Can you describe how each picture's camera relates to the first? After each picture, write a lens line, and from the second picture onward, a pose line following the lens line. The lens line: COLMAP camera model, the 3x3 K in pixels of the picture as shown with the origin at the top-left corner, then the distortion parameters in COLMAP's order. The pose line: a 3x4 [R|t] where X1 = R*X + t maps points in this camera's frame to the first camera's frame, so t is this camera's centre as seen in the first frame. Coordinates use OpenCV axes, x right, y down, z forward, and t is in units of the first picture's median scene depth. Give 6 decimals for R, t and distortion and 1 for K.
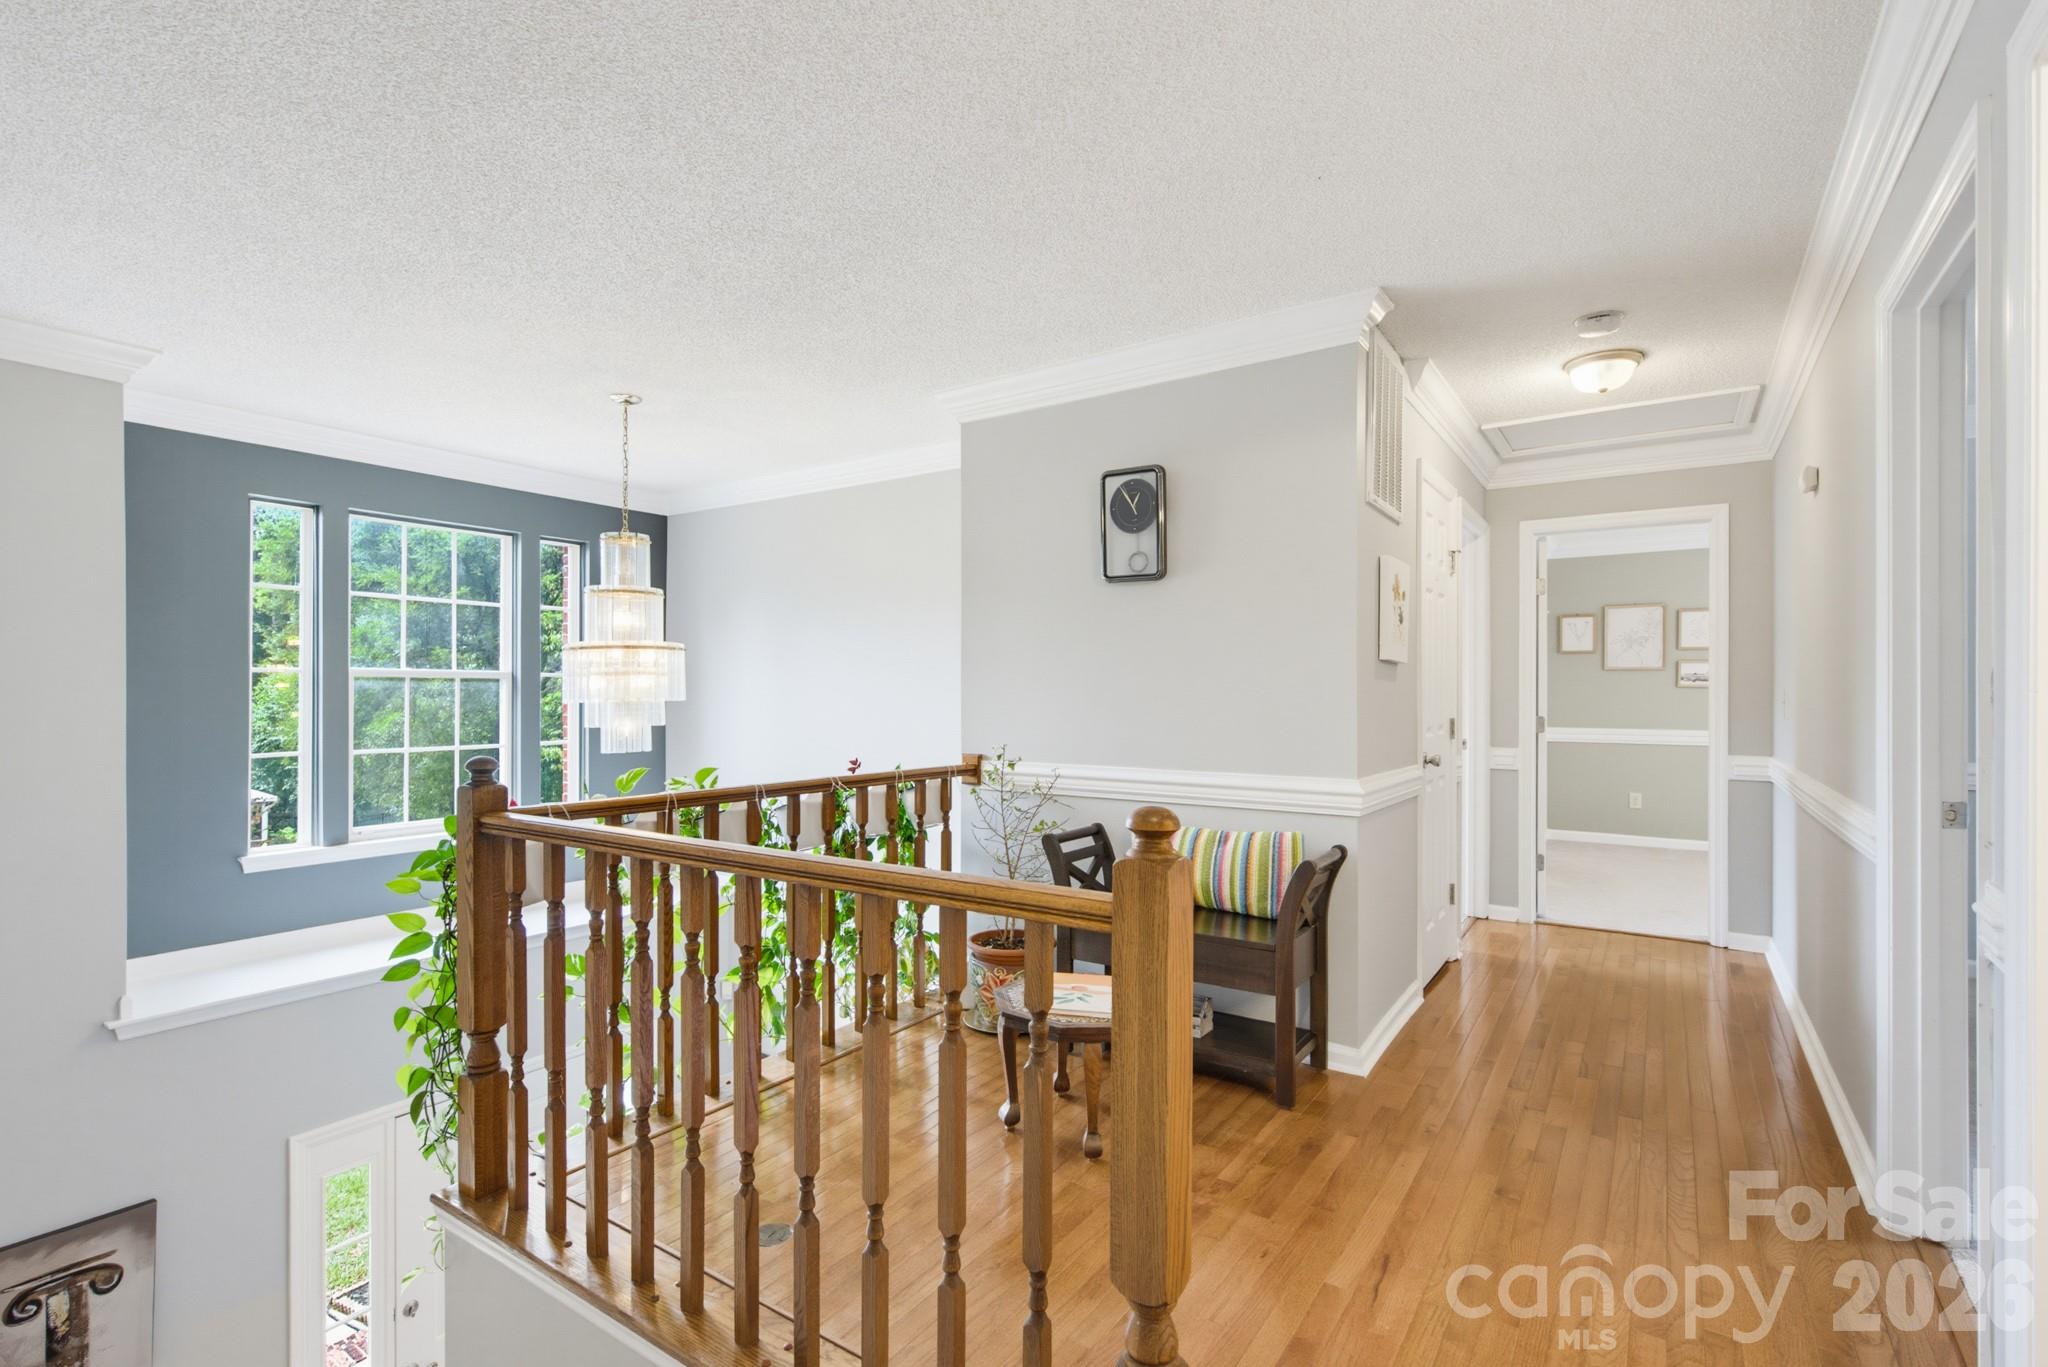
lens RADIAL K [[940.1, 0, 1023.4], [0, 940.1, 690.3], [0, 0, 1]] dist [0.010077, -0.007346]
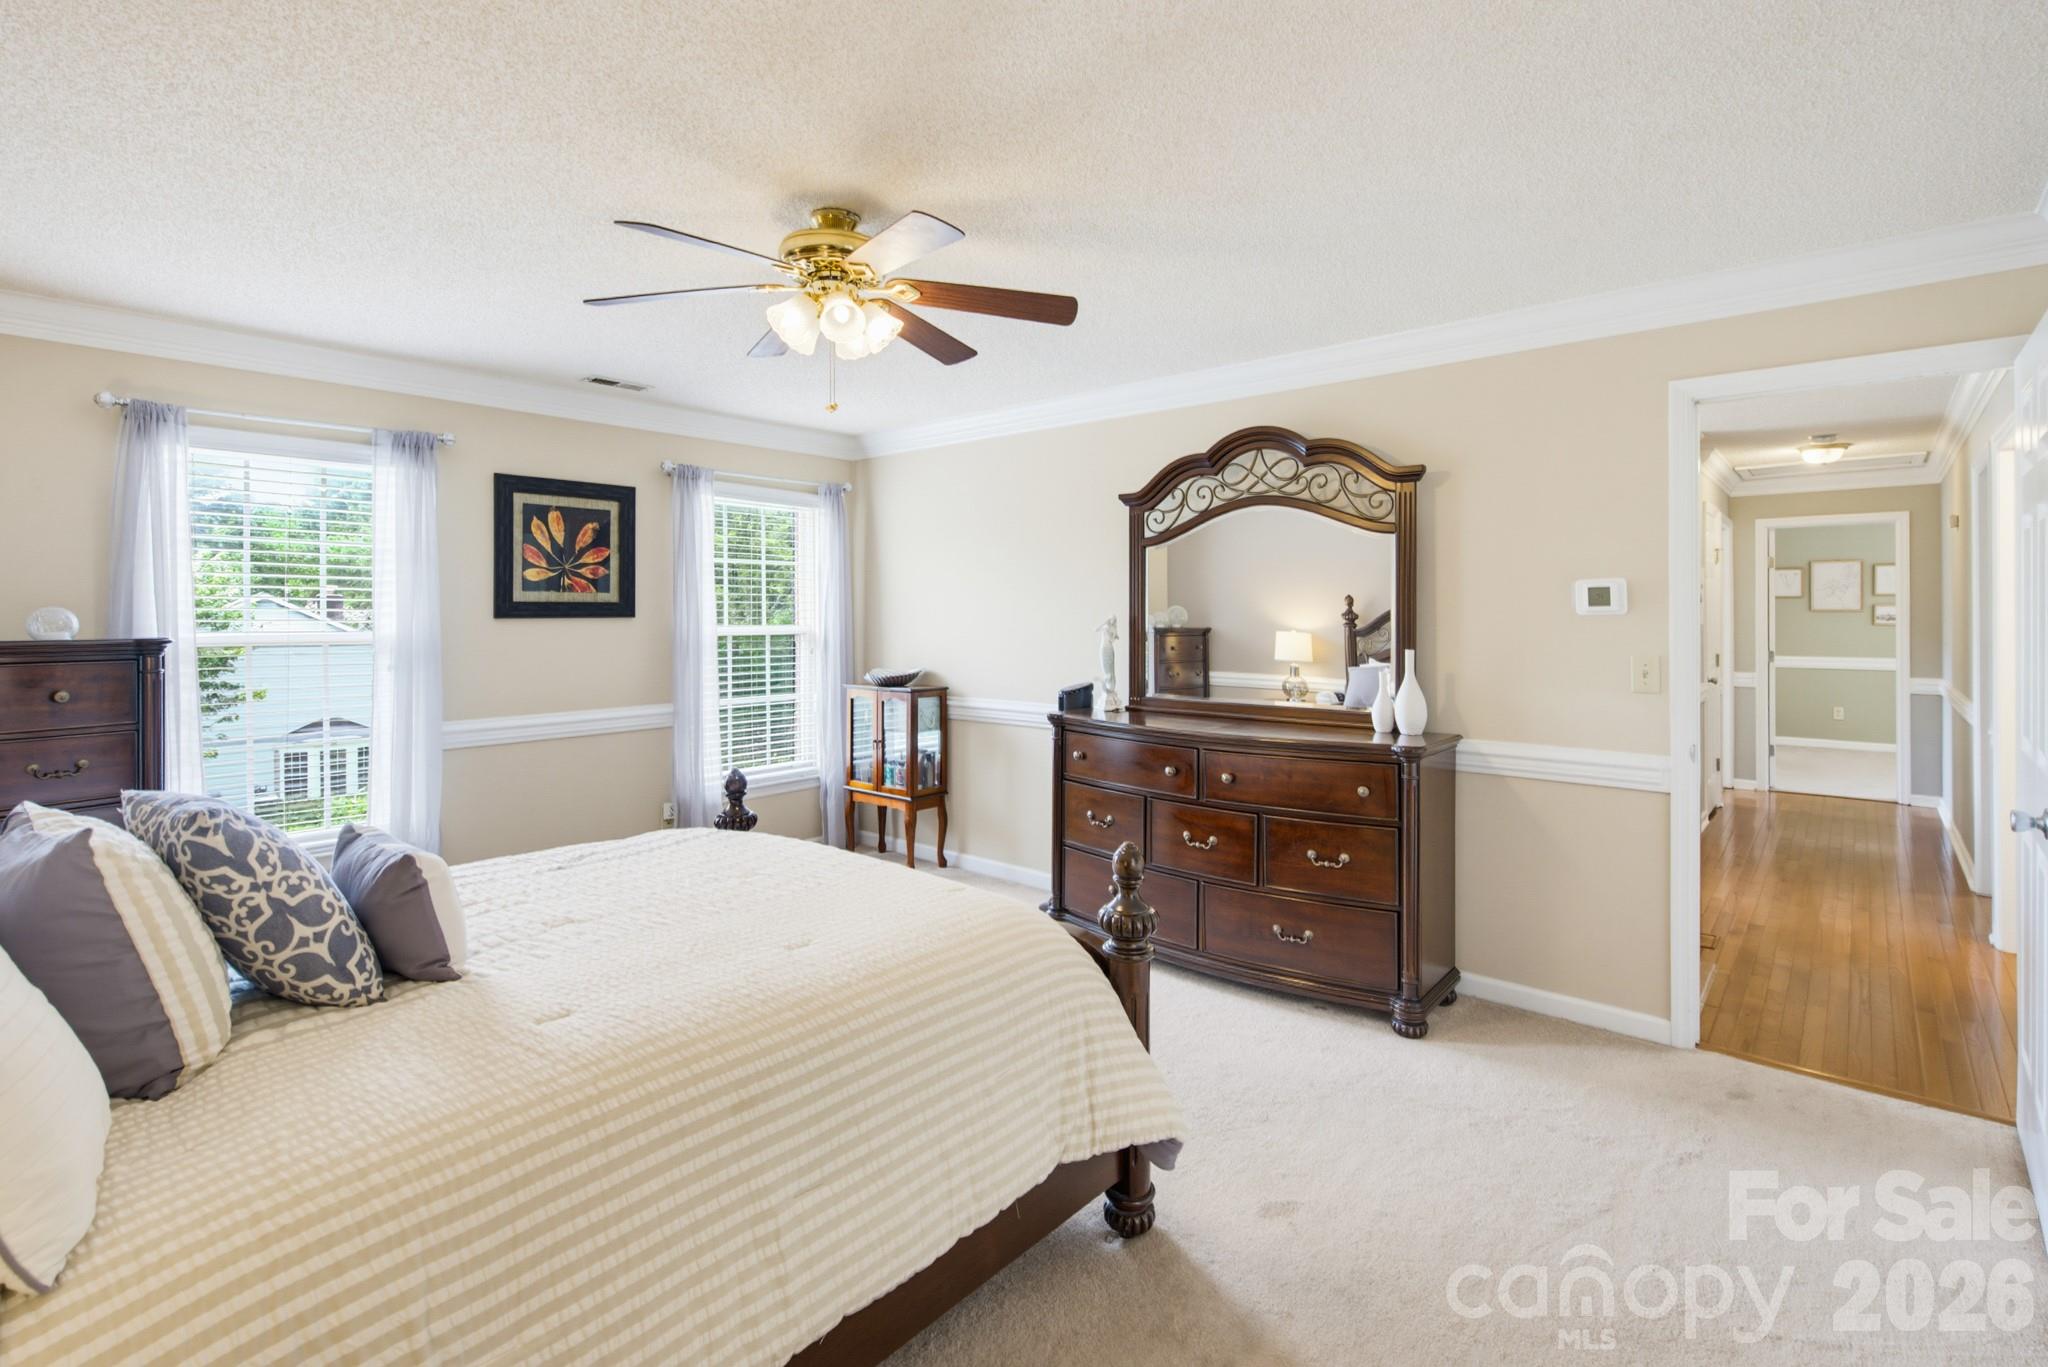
lens RADIAL K [[940.1, 0, 1034.6], [0, 940.1, 617.5], [0, 0, 1]] dist [0.010077, -0.007346]
pose [[0.993690, -0.012202, -0.111491, -0.428863], [0.013225, 0.999877, 0.008437, -0.051660], [0.111375, -0.009858, 0.993730, -0.590117]]
